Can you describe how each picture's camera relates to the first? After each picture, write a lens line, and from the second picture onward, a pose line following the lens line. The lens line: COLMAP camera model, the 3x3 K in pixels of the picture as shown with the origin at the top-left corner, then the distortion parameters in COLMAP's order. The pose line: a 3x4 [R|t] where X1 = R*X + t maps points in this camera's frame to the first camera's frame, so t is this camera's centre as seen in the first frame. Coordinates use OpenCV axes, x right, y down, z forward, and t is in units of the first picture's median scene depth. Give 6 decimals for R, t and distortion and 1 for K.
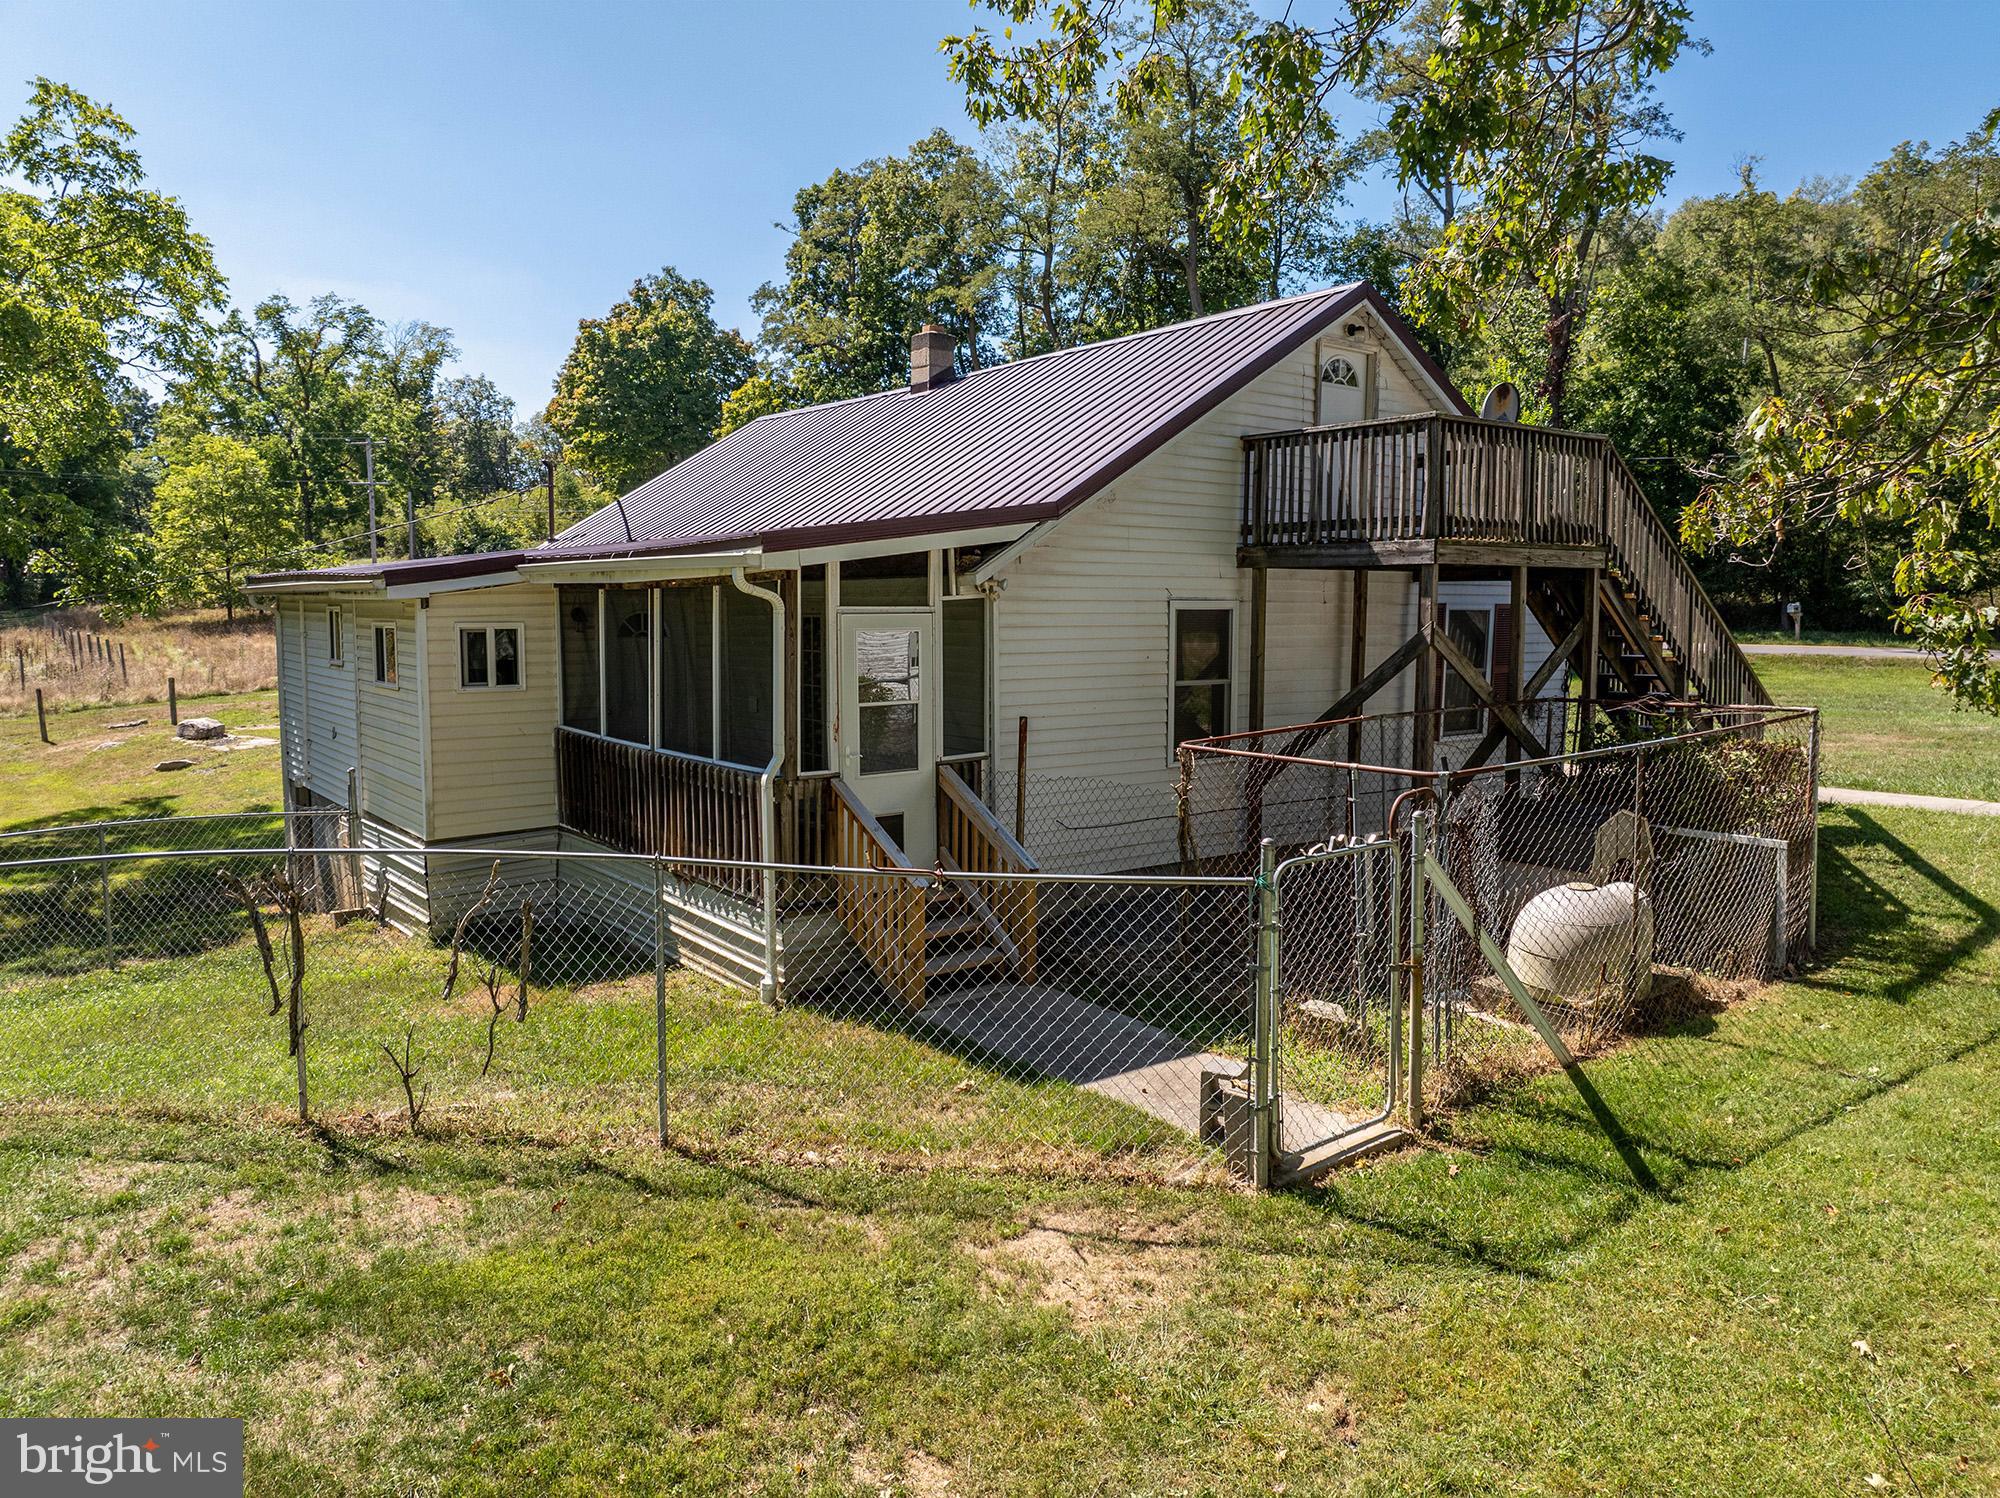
lens RADIAL K [[1409.9, 0, 1006.1], [0, 1409.9, 728.5], [0, 0, 1]] dist [-0.042392, -0.001320]
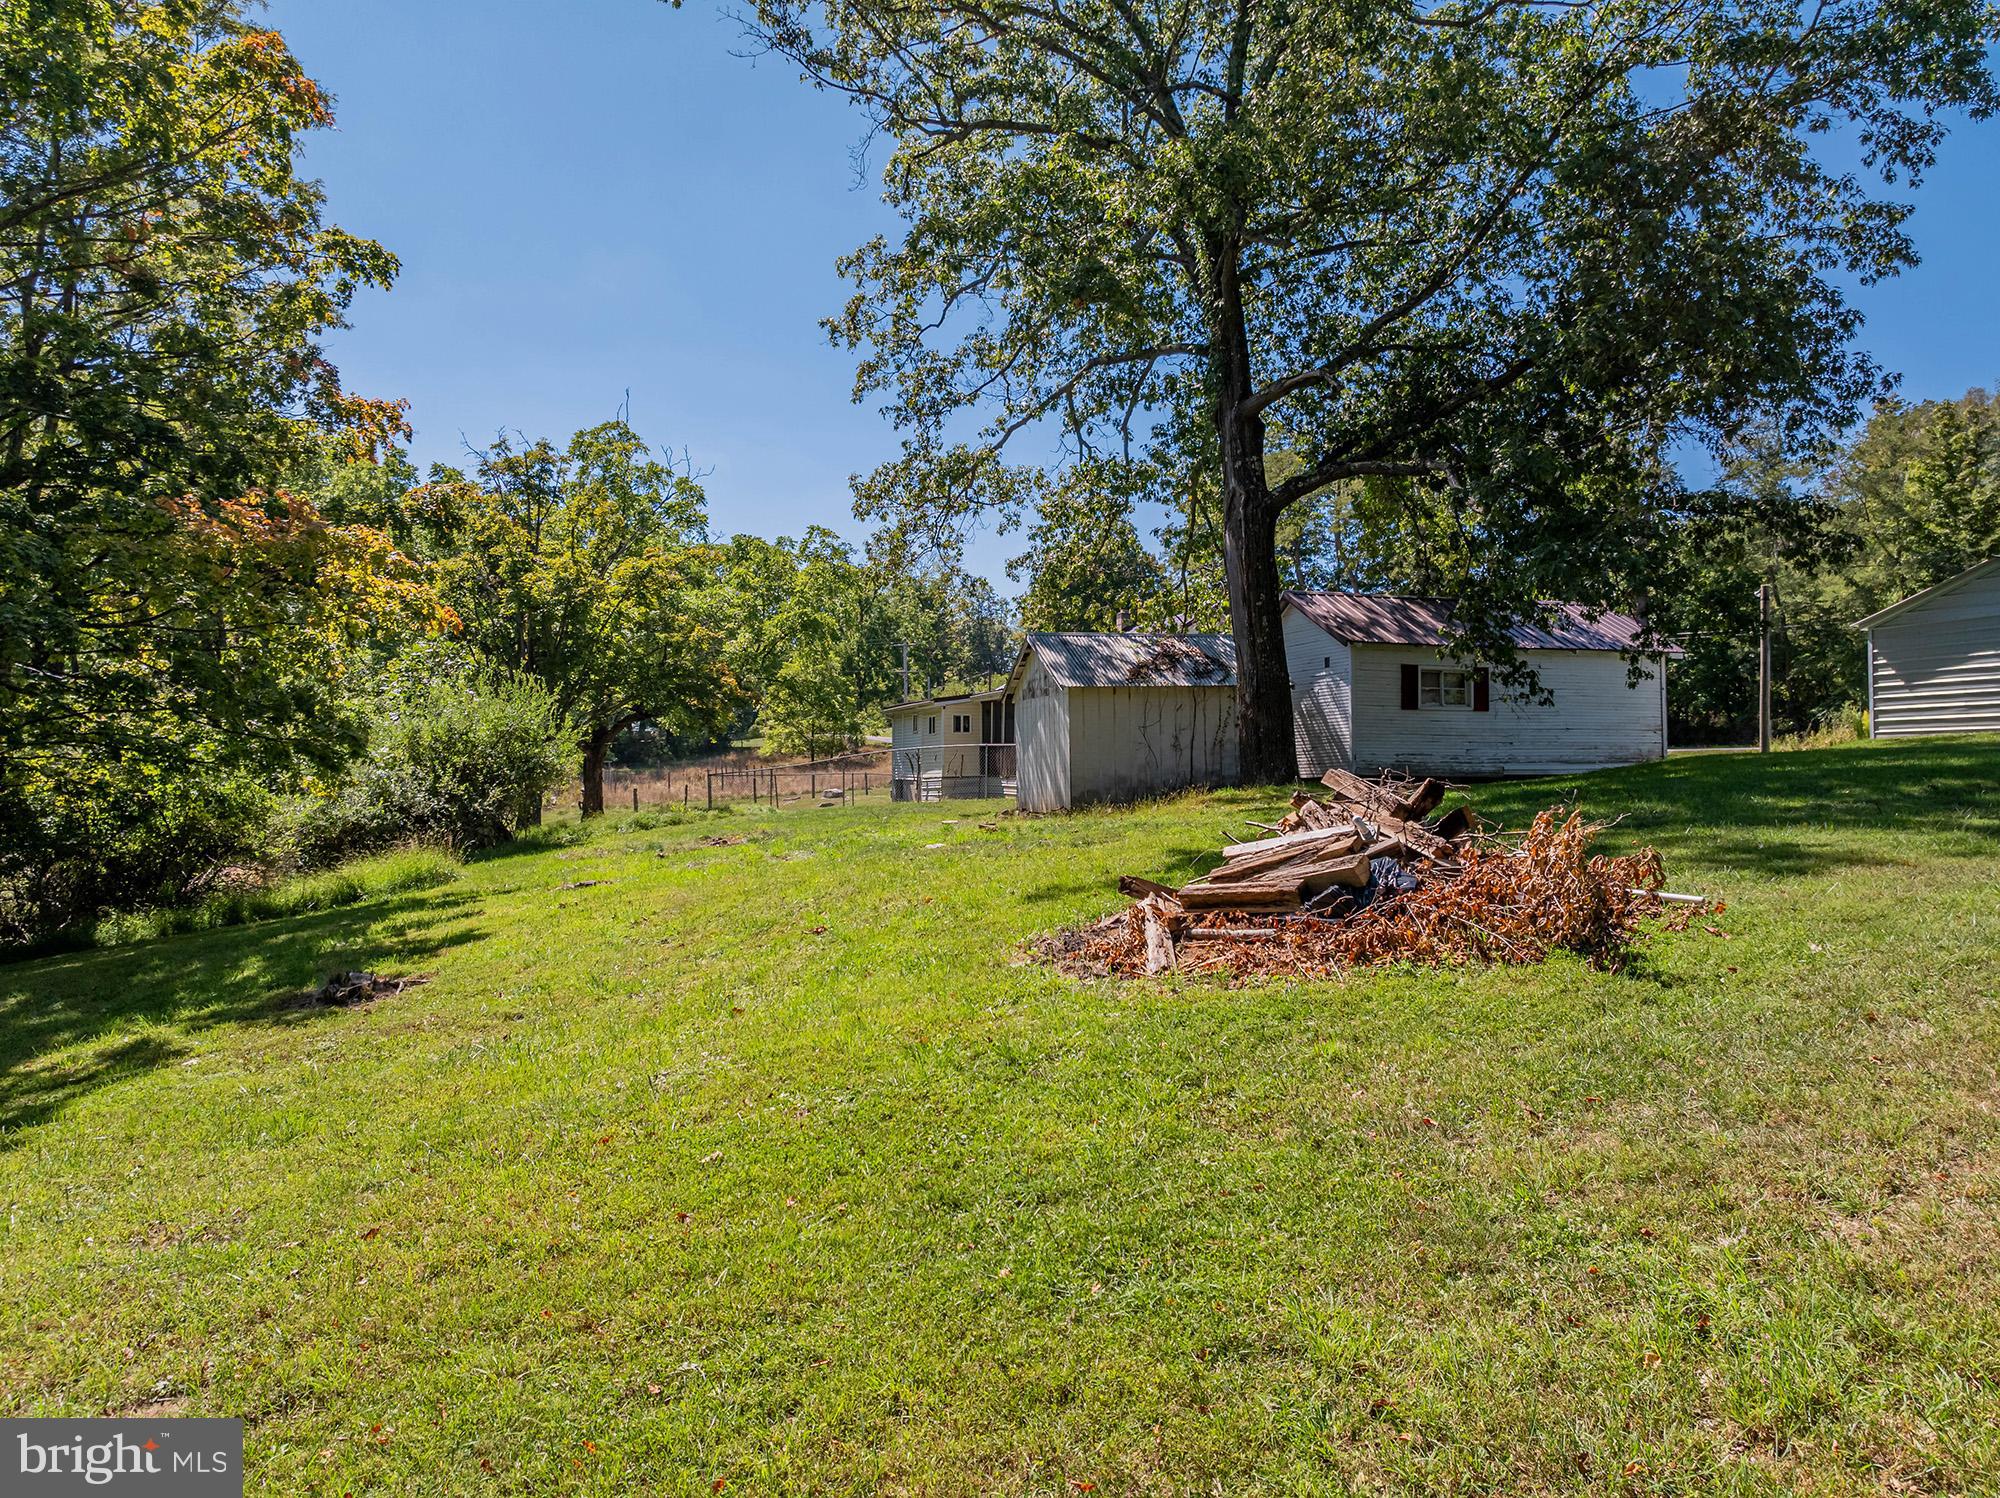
lens RADIAL K [[1414.5, 0, 1014.9], [0, 1414.5, 745.9], [0, 0, 1]] dist [0.003471, -0.077301]
pose [[0.944594, -0.009903, -0.328091, 0.153721], [-0.027146, 0.993764, -0.108151, 0.064436], [0.327116, 0.111065, 0.938435, -0.379783]]
